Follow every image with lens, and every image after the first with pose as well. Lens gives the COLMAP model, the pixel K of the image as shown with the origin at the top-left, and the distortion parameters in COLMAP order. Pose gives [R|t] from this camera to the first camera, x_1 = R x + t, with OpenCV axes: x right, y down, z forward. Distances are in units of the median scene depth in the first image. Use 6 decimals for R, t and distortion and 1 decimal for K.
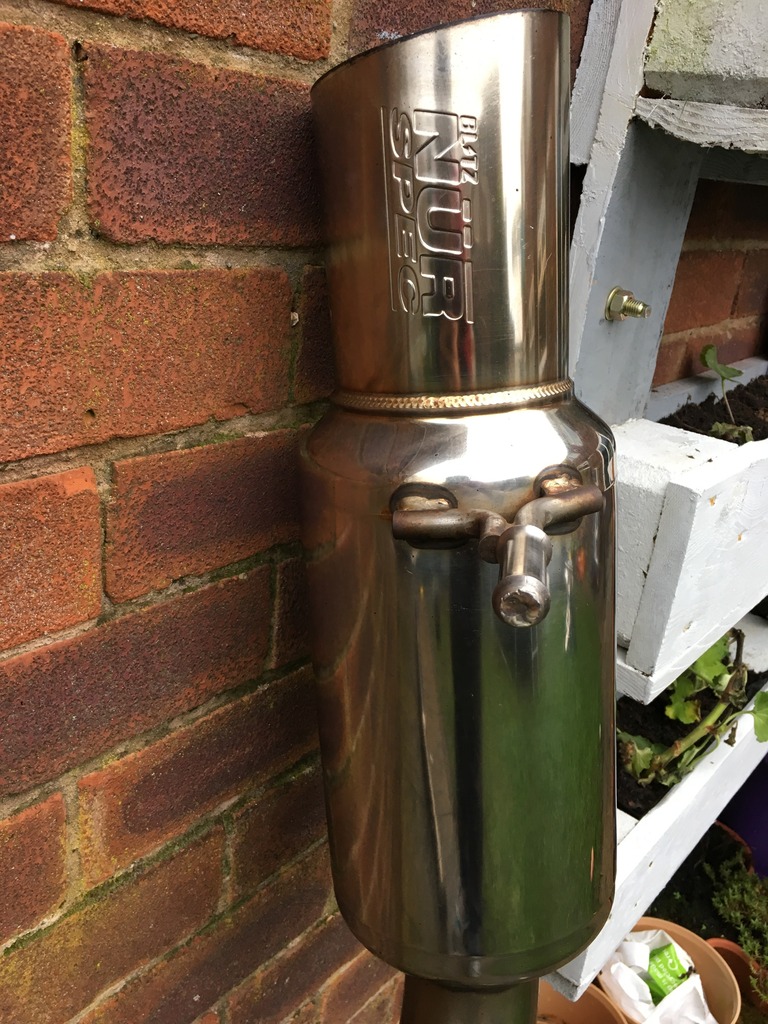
lens RADIAL K [[869.0, 0, 384.9], [0, 869.0, 507.6], [0, 0, 1]] dist [0.060124, -0.085754]
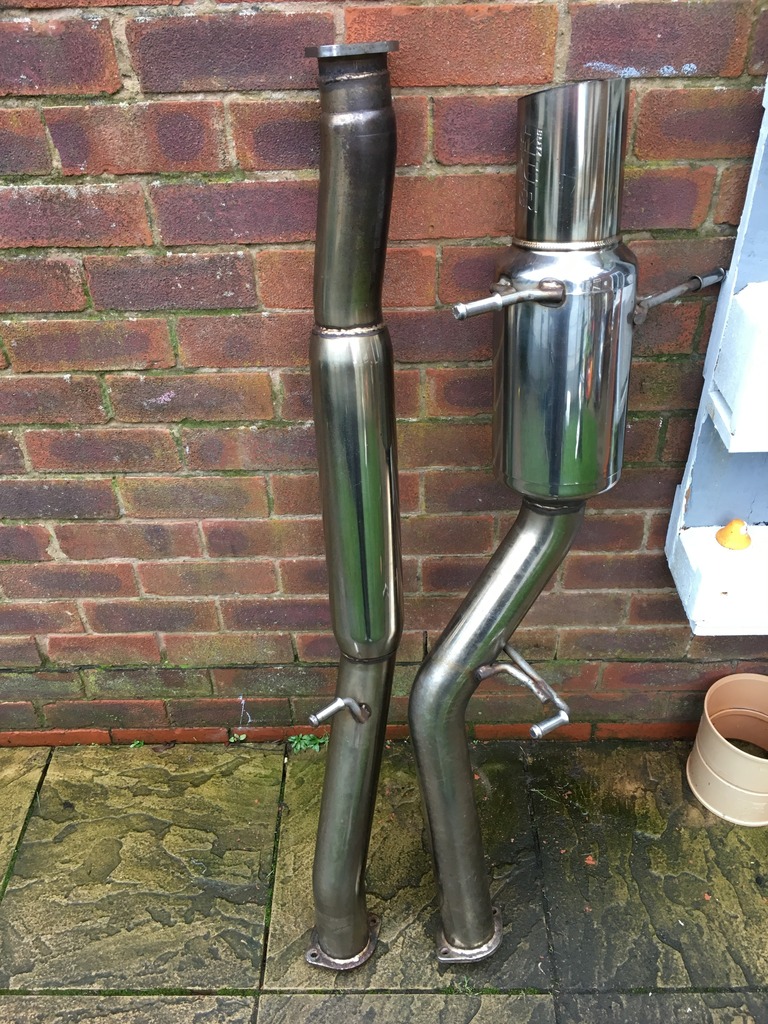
lens RADIAL K [[869.0, 0, 380.8], [0, 869.0, 508.4], [0, 0, 1]] dist [0.060124, -0.085754]
pose [[0.617317, 0.377332, -0.690319, 1.808032], [-0.196843, 0.923643, 0.328841, -0.160865], [0.761690, -0.067115, 0.644456, -0.970419]]
